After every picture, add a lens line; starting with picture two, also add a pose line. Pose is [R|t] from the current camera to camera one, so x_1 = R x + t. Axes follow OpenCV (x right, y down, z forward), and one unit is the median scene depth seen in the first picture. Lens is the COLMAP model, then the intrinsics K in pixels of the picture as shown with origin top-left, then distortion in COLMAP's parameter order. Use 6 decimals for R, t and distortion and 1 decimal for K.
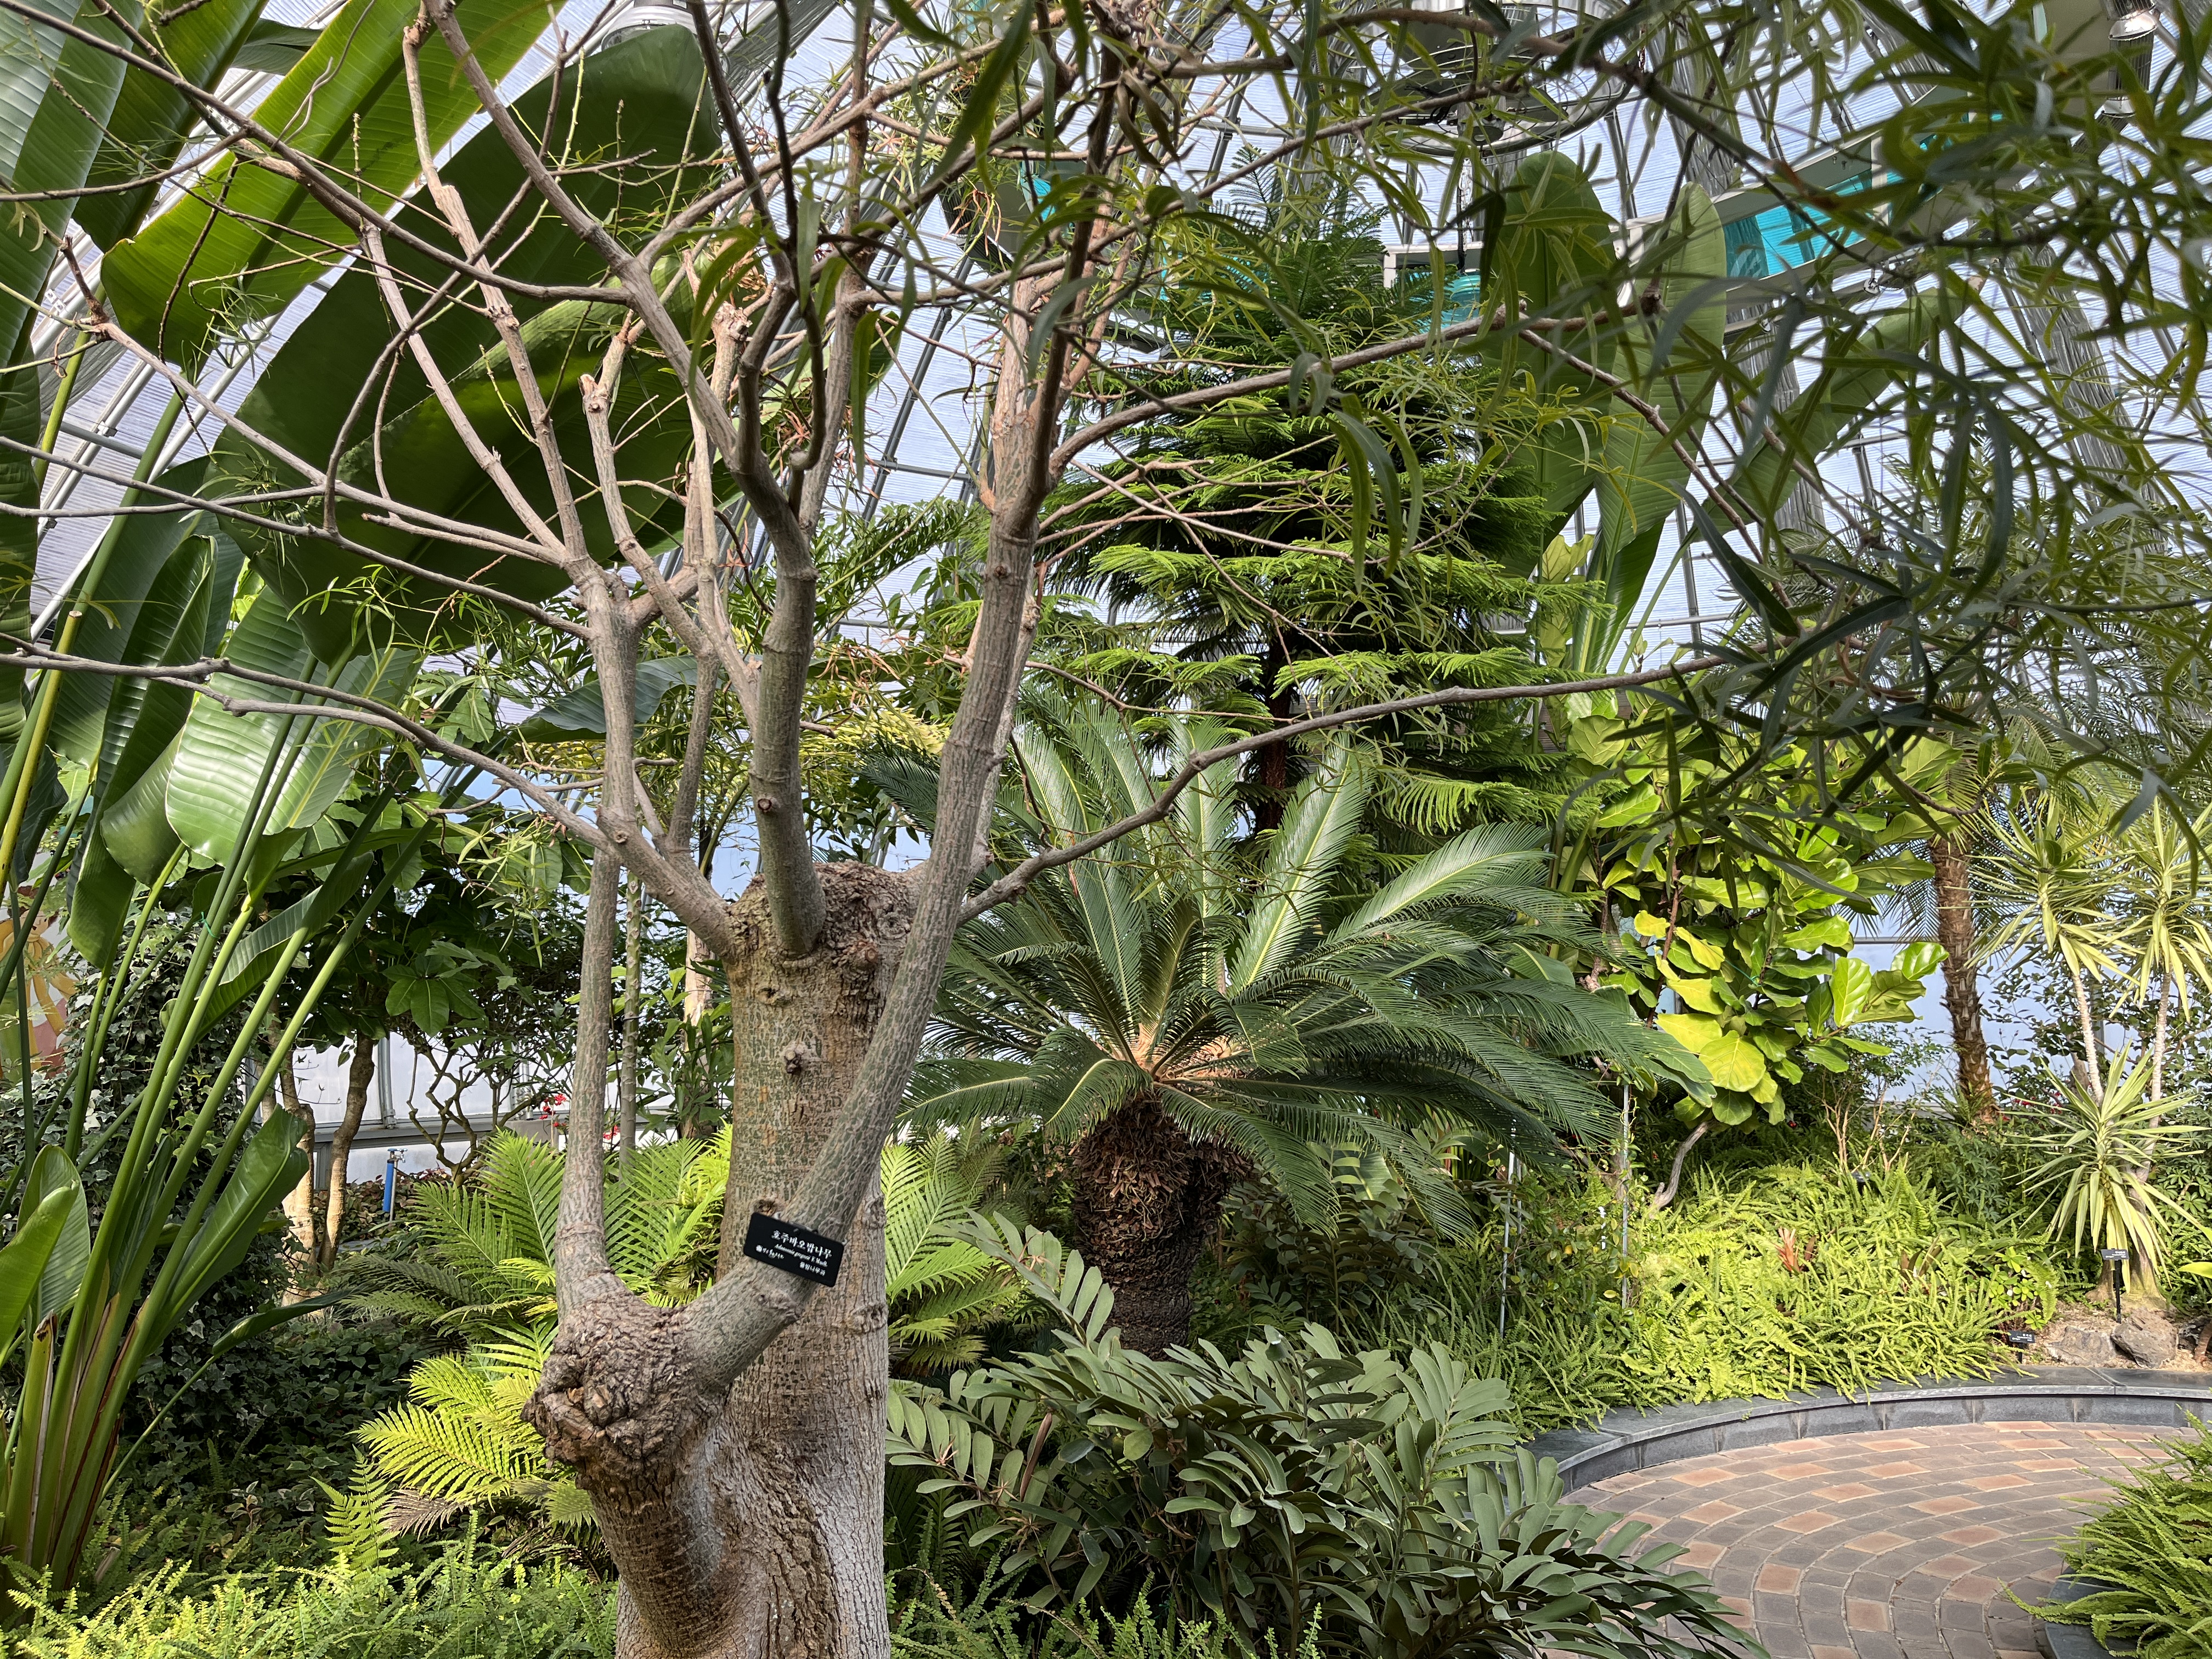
lens RADIAL K [[1702.6, 0, 1099.7], [0, 1702.6, 826.7], [0, 0, 1]] dist [-0.010091, -0.021138]
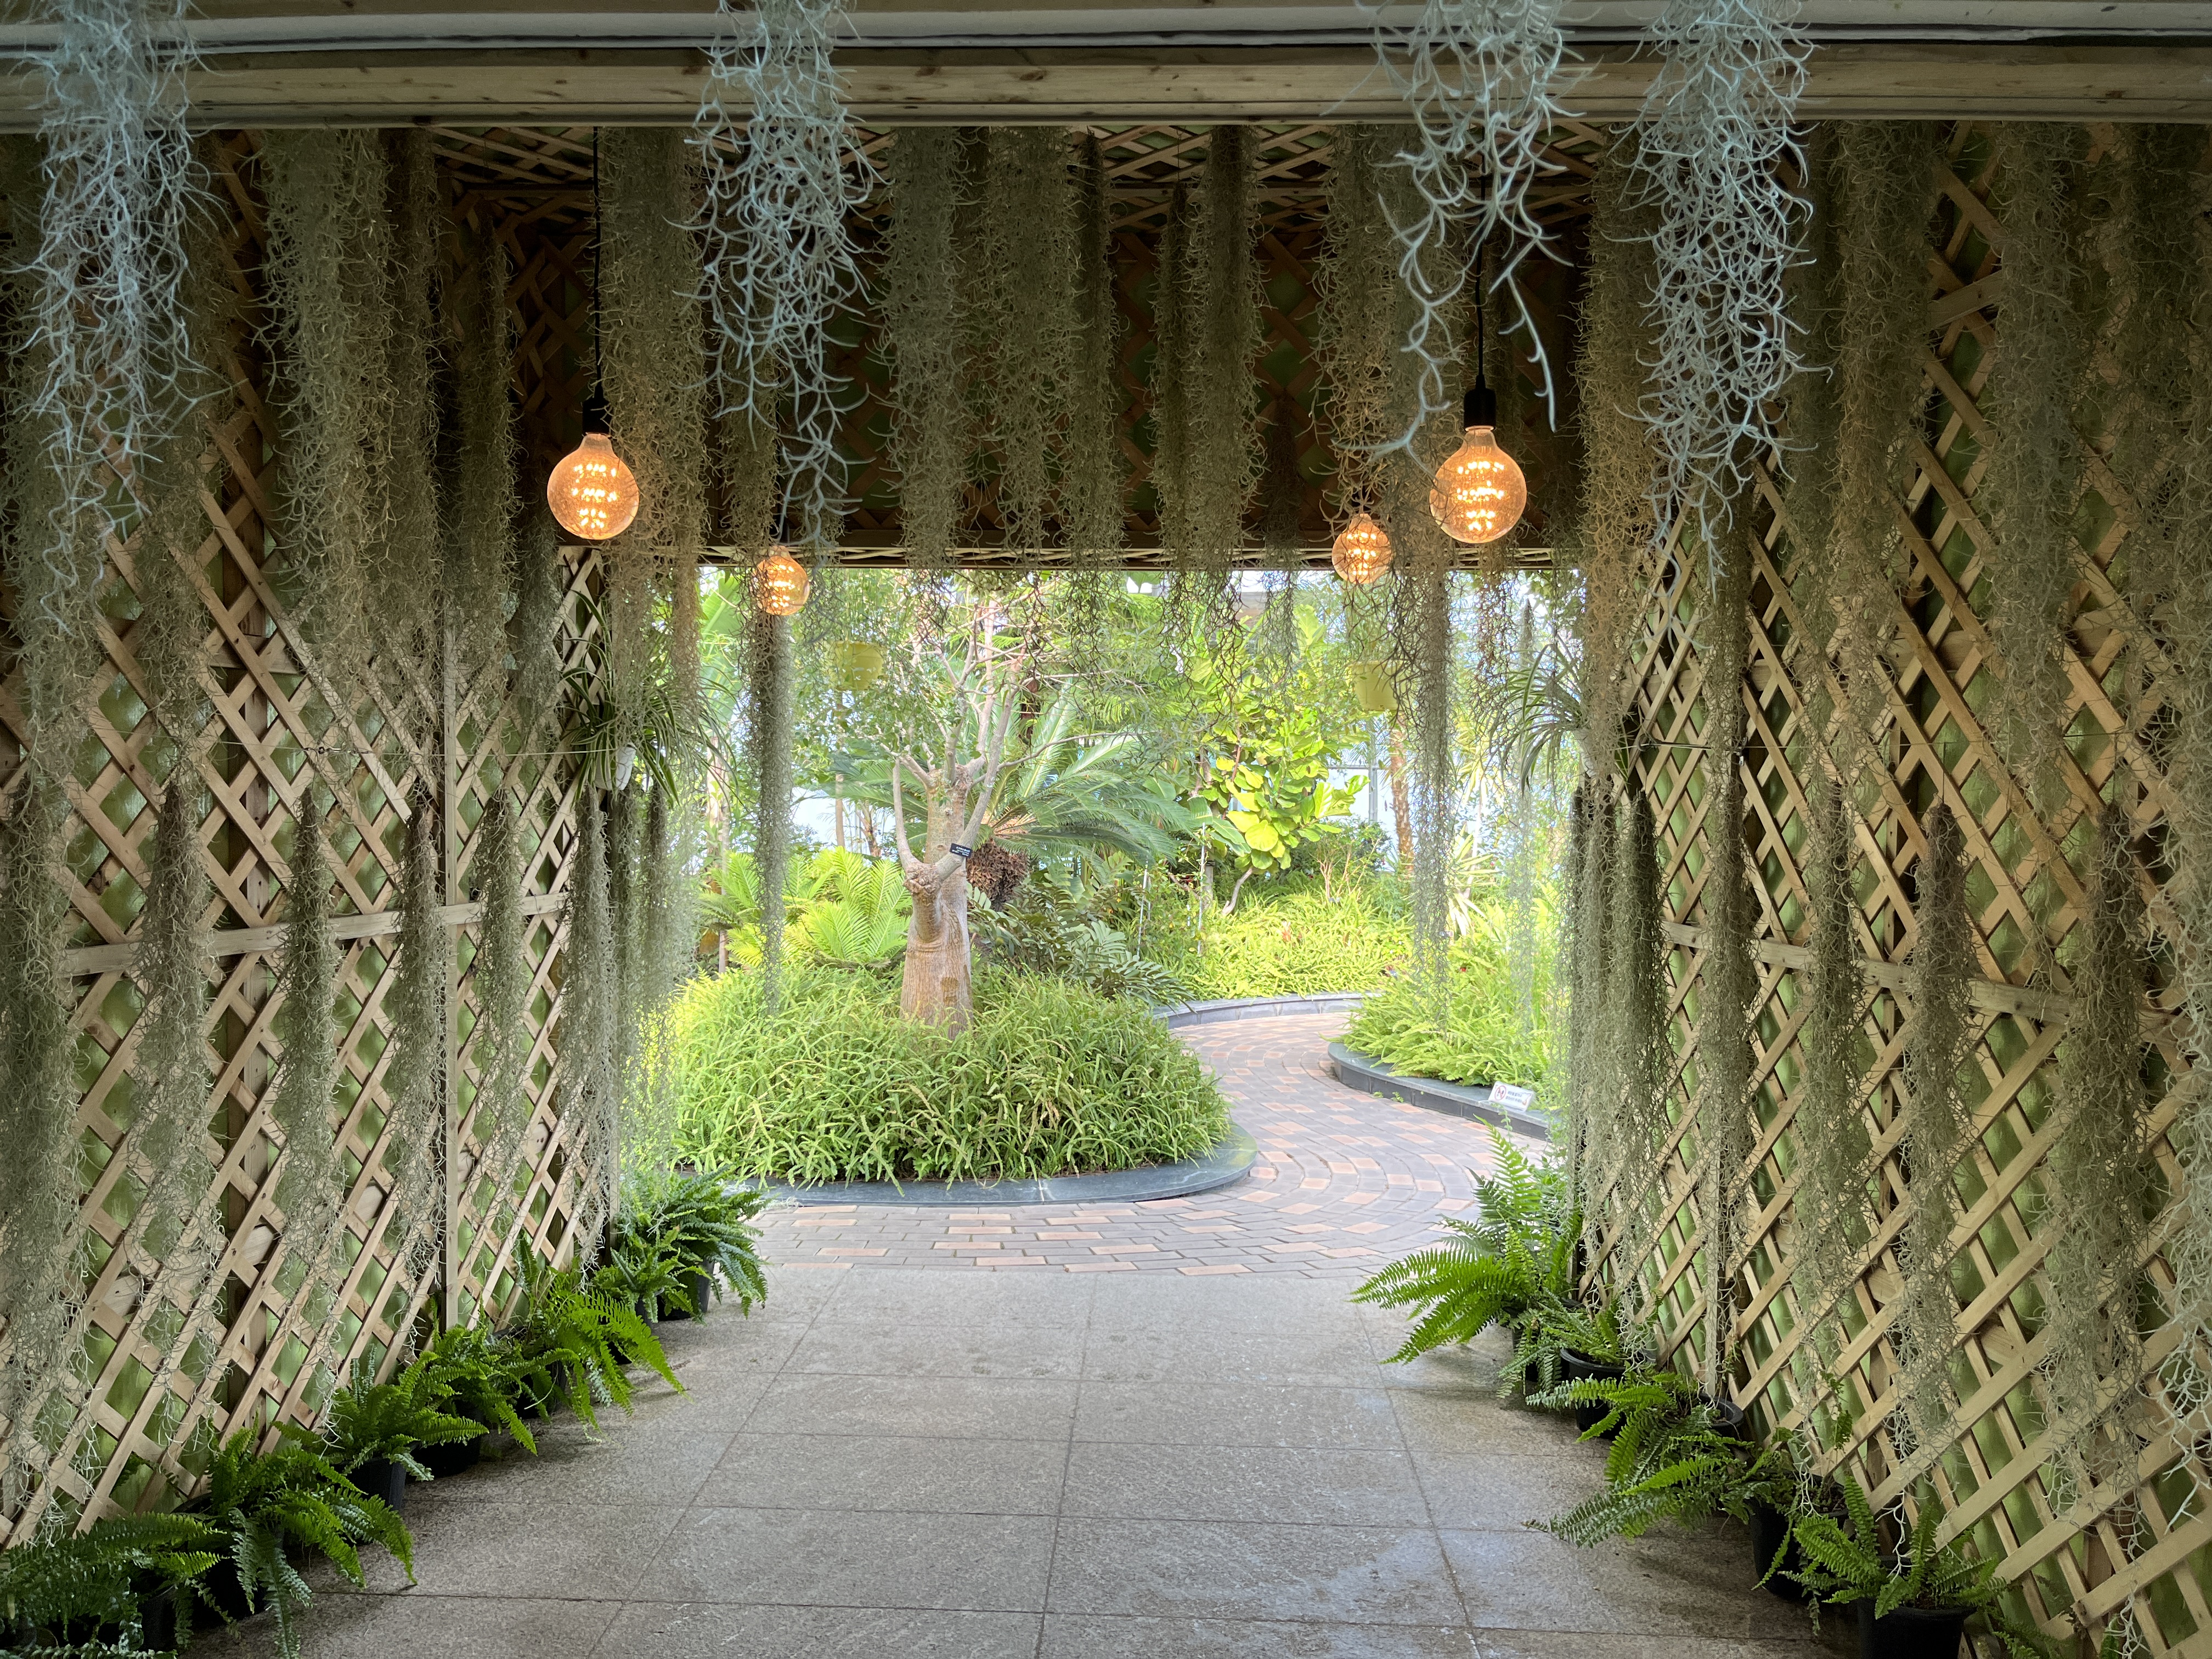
lens RADIAL K [[1702.6, 0, 1105.1], [0, 1702.6, 827.8], [0, 0, 1]] dist [-0.010091, -0.021138]
pose [[0.984187, 0.006145, 0.177028, -0.142723], [-0.026526, 0.993242, 0.112990, -0.083078], [-0.175137, -0.115899, 0.977698, -0.848283]]
